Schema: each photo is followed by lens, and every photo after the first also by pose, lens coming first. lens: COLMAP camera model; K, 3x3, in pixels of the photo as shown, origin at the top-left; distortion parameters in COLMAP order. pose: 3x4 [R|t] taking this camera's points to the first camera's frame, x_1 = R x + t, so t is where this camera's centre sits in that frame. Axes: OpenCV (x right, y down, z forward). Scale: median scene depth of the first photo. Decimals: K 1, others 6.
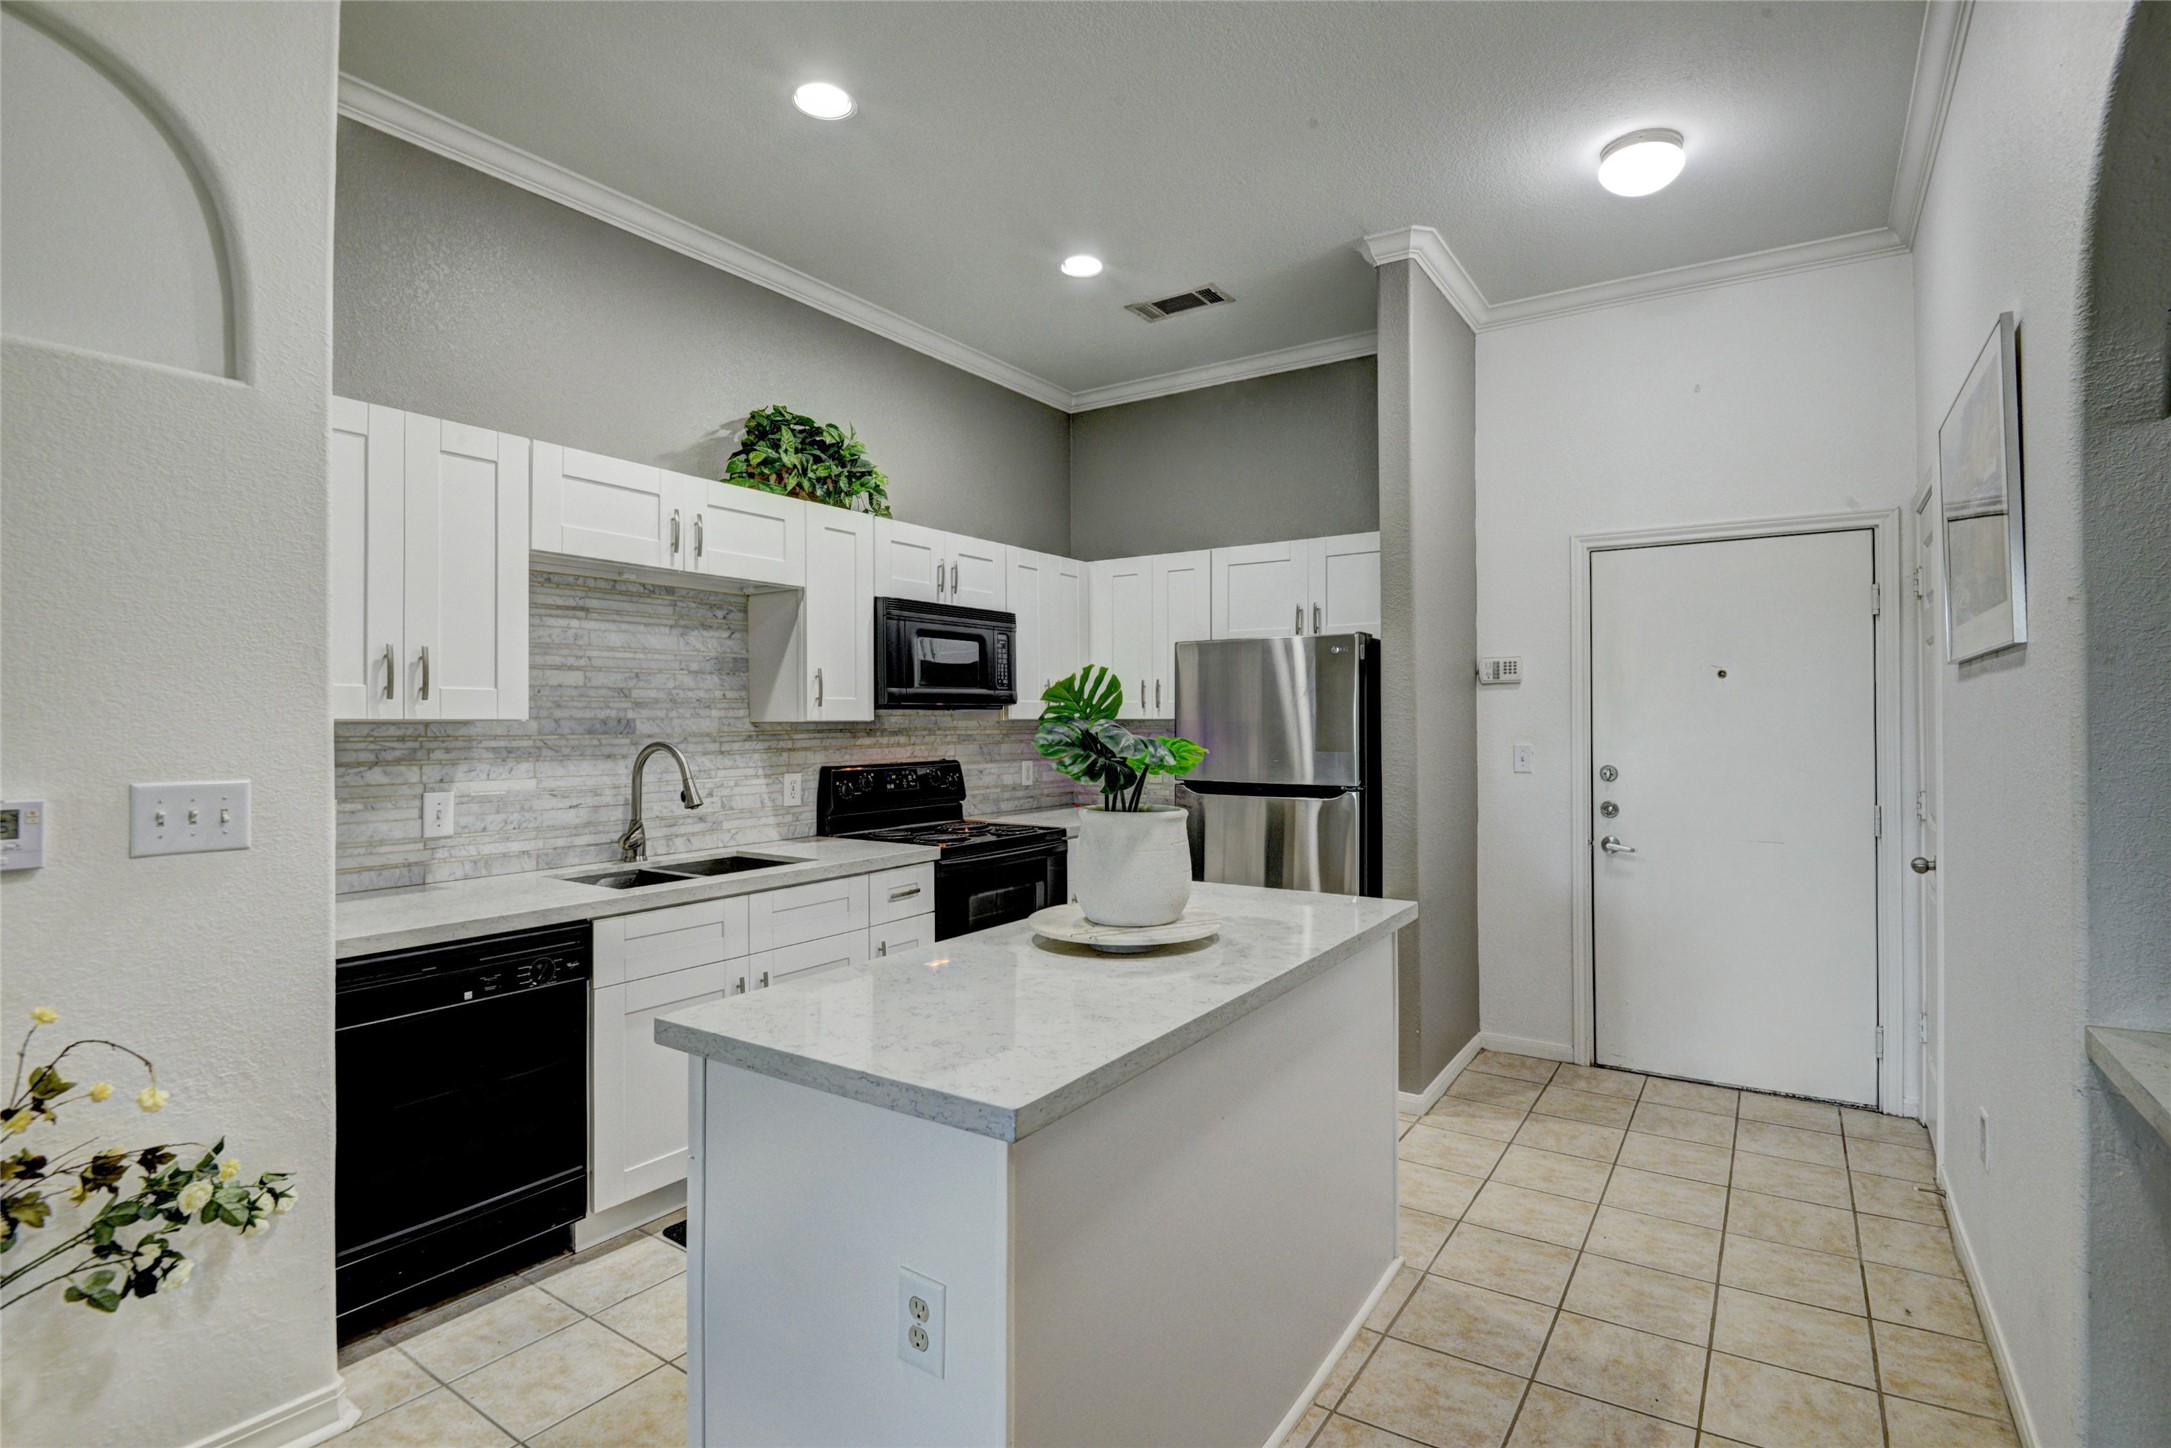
lens RADIAL K [[1036.0, 0, 1117.2], [0, 1036.0, 720.0], [0, 0, 1]] dist [0.016975, -0.024069]
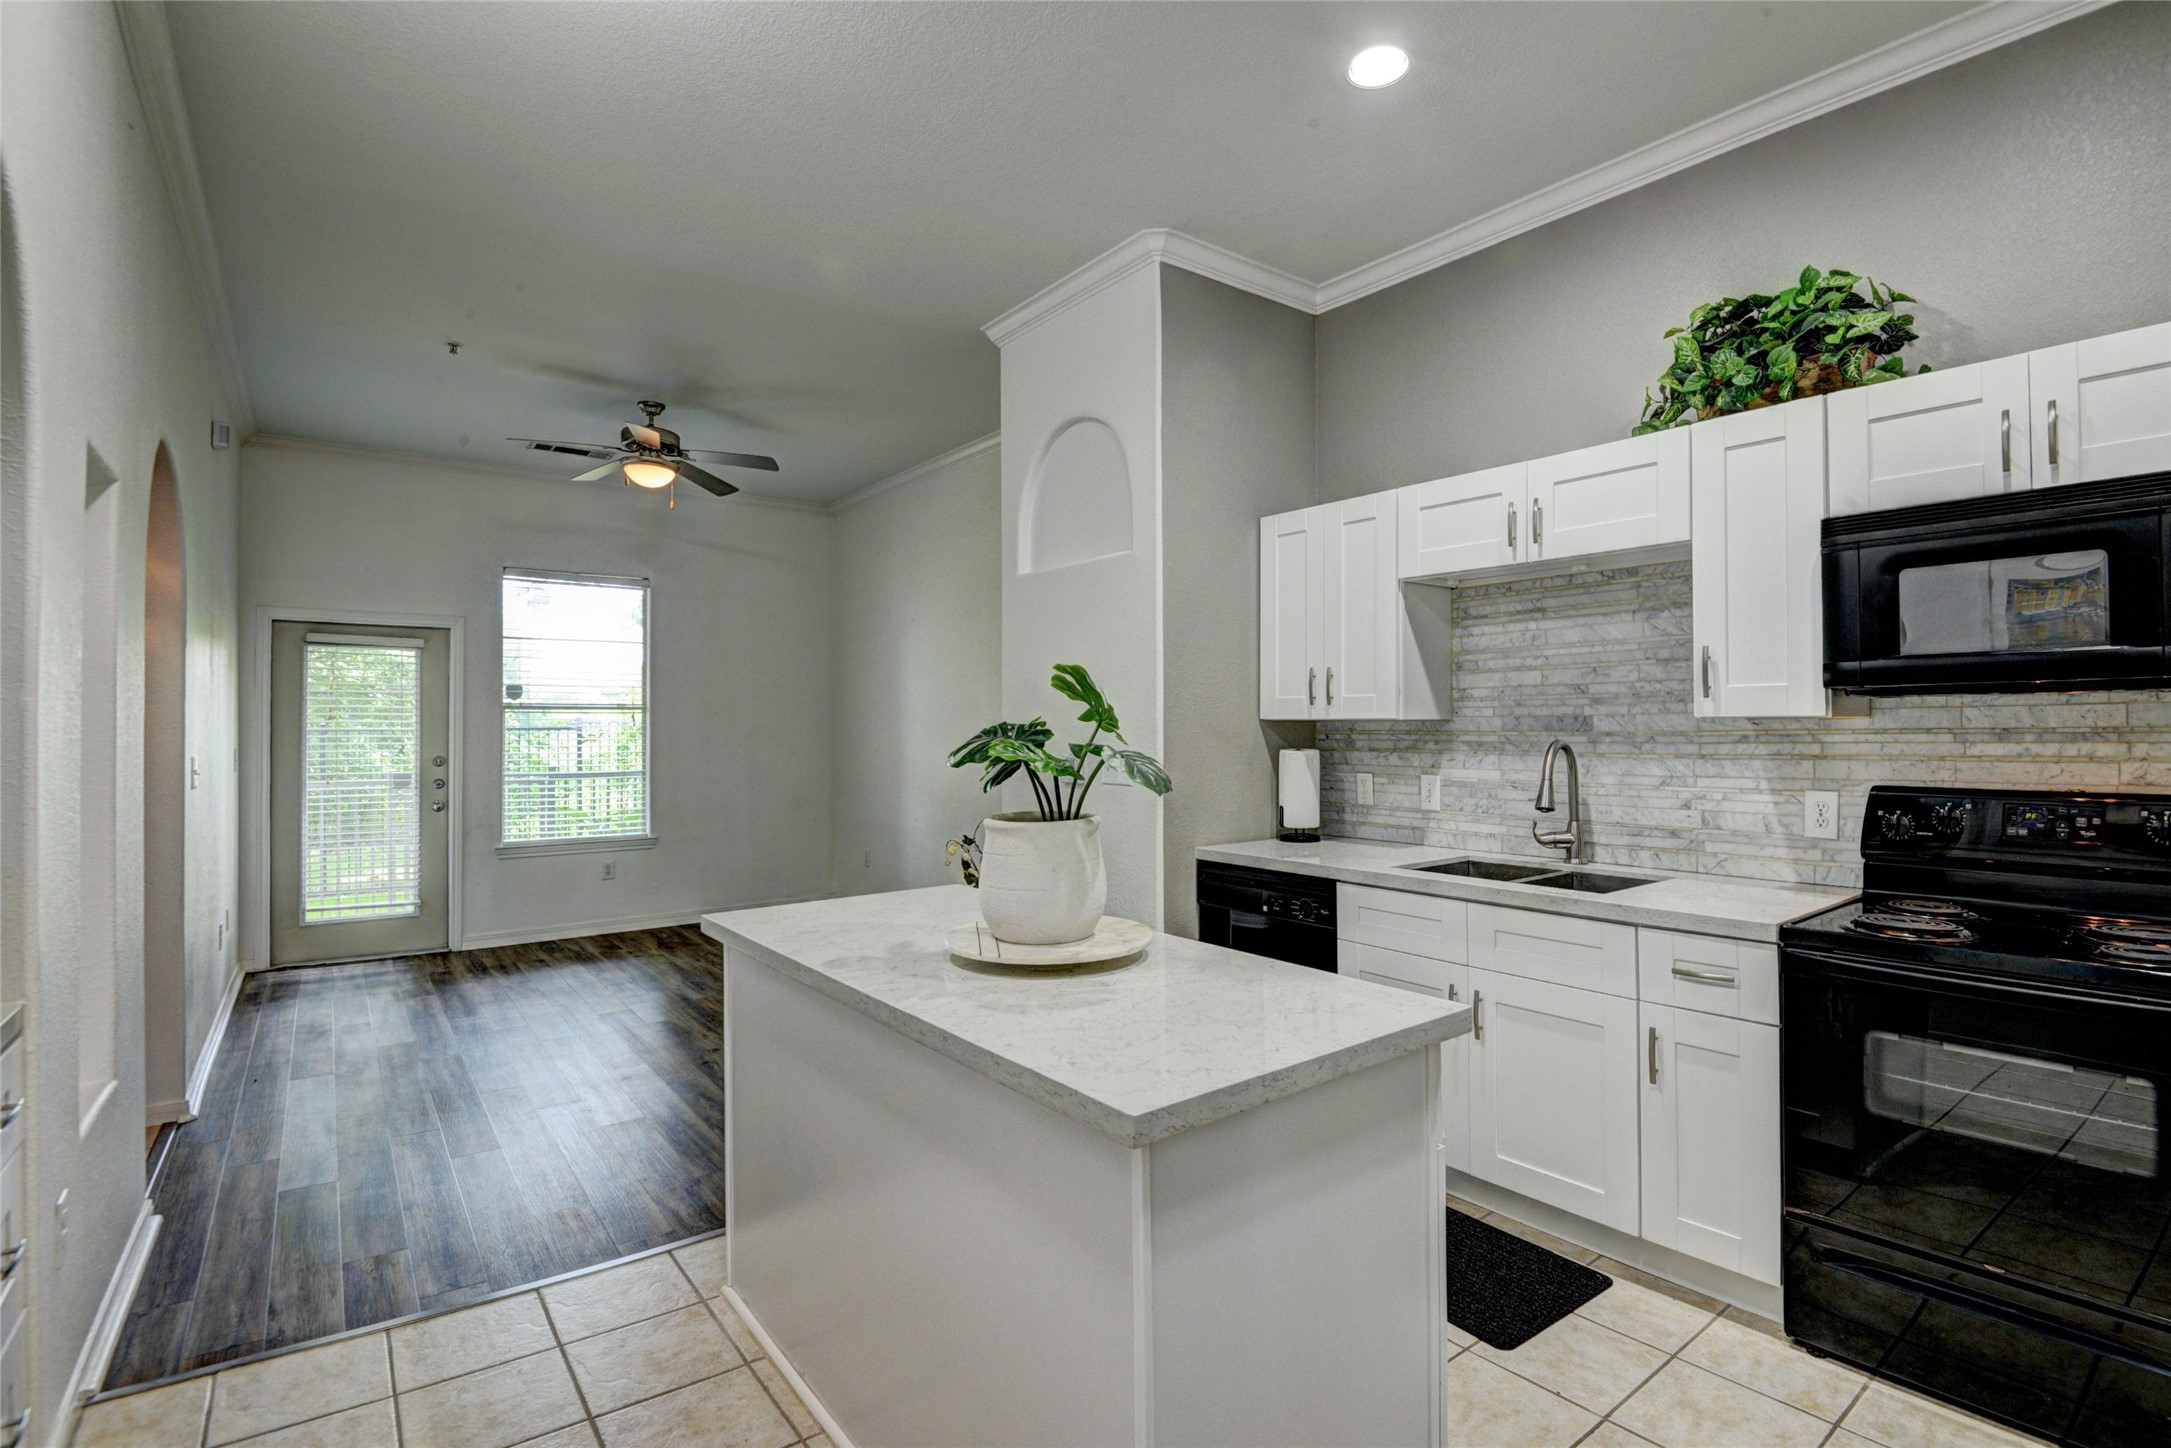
lens RADIAL K [[1036.0, 0, 1117.2], [0, 1036.0, 720.0], [0, 0, 1]] dist [0.016975, -0.024069]
pose [[-0.331169, 0.004267, -0.943562, 0.589586], [0.011316, 0.999936, 0.000551, -0.002748], [0.943504, -0.010495, -0.331196, 0.925619]]
